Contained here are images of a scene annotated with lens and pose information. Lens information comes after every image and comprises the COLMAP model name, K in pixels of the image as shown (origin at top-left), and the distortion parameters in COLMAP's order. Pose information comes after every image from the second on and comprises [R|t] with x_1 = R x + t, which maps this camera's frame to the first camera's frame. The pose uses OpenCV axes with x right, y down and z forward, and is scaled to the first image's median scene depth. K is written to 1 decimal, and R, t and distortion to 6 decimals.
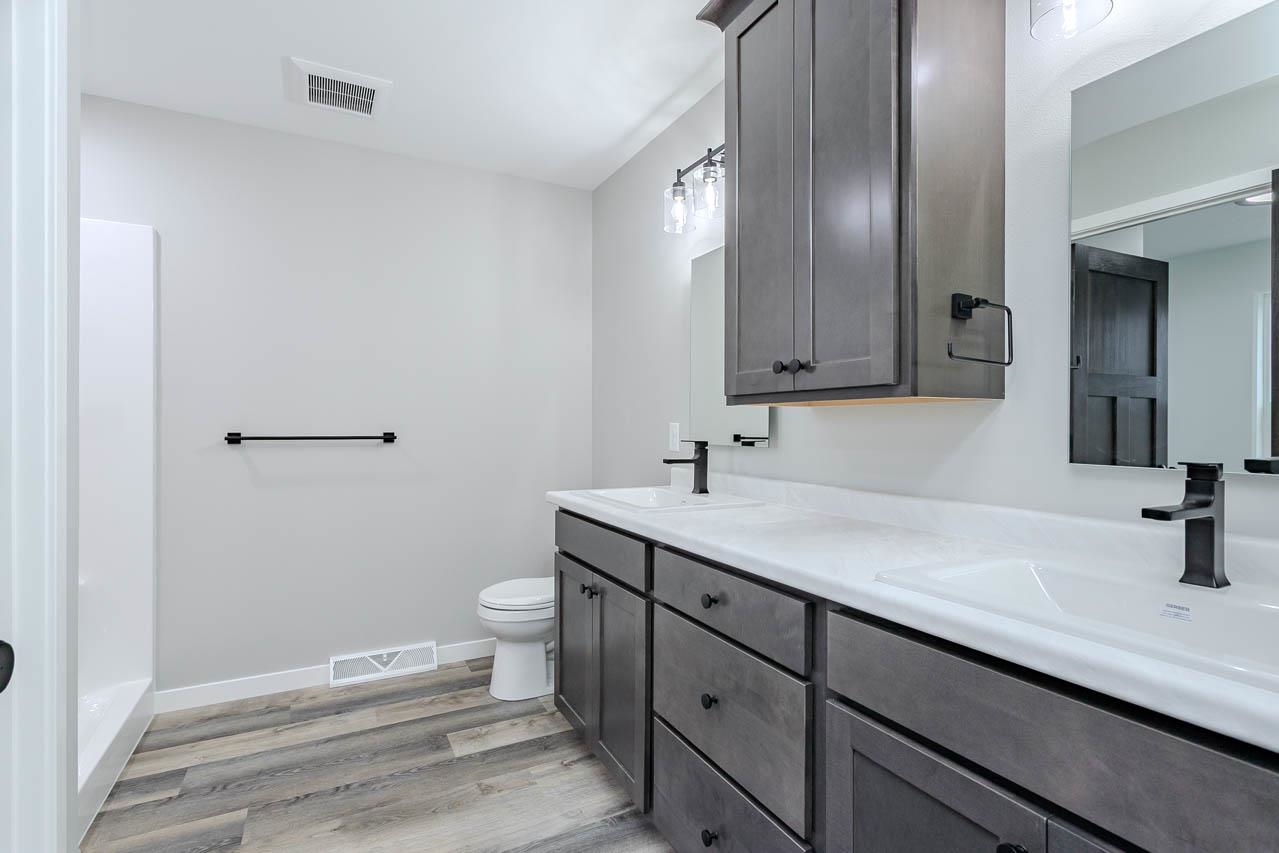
lens RADIAL K [[606.9, 0, 634.8], [0, 606.9, 428.7], [0, 0, 1]] dist [0.002359, 0.000664]
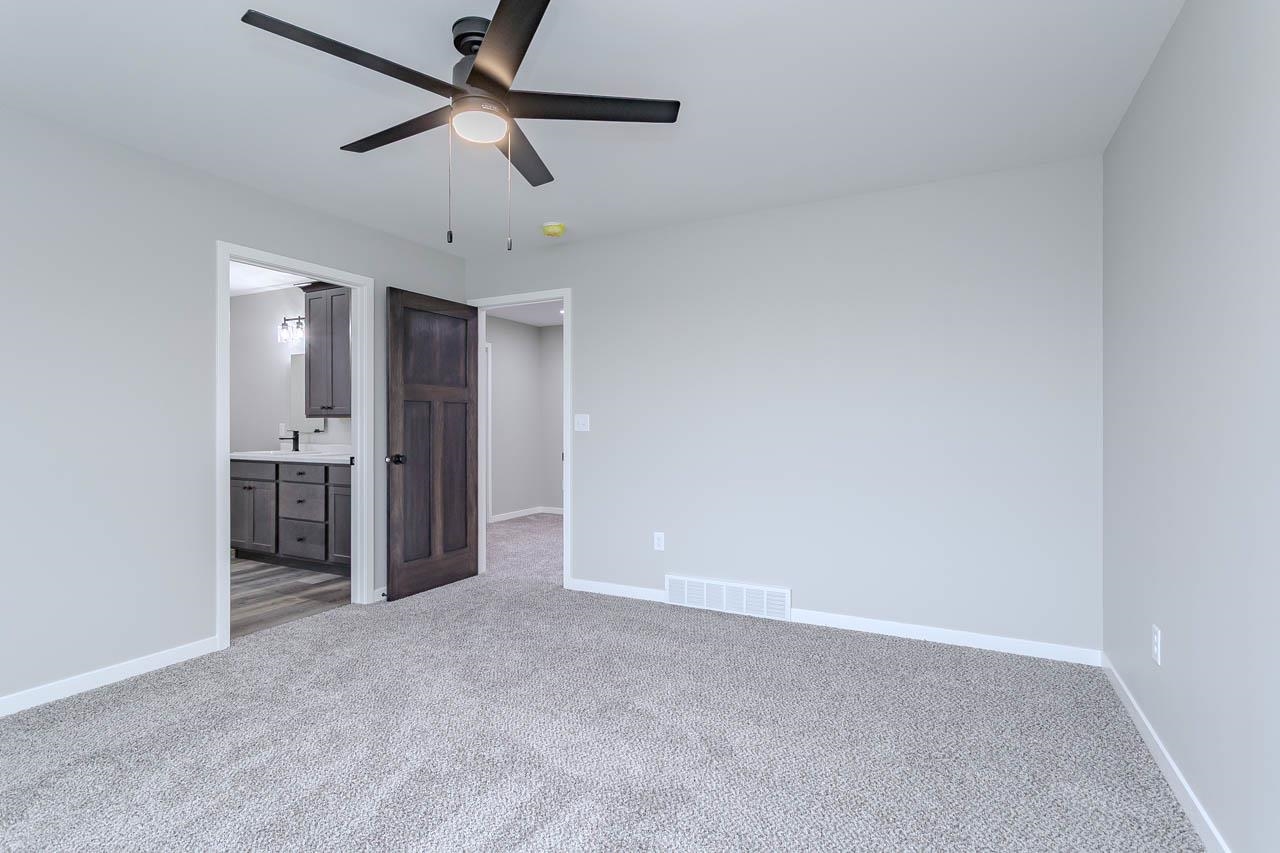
lens RADIAL K [[607.4, 0, 636.9], [0, 607.4, 424.3], [0, 0, 1]] dist [0.002359, 0.000664]
pose [[0.809644, -0.001972, 0.586918, -0.248929], [0.003937, 0.999990, -0.002071, 0.003271], [-0.586909, 0.003987, 0.809643, -2.073768]]
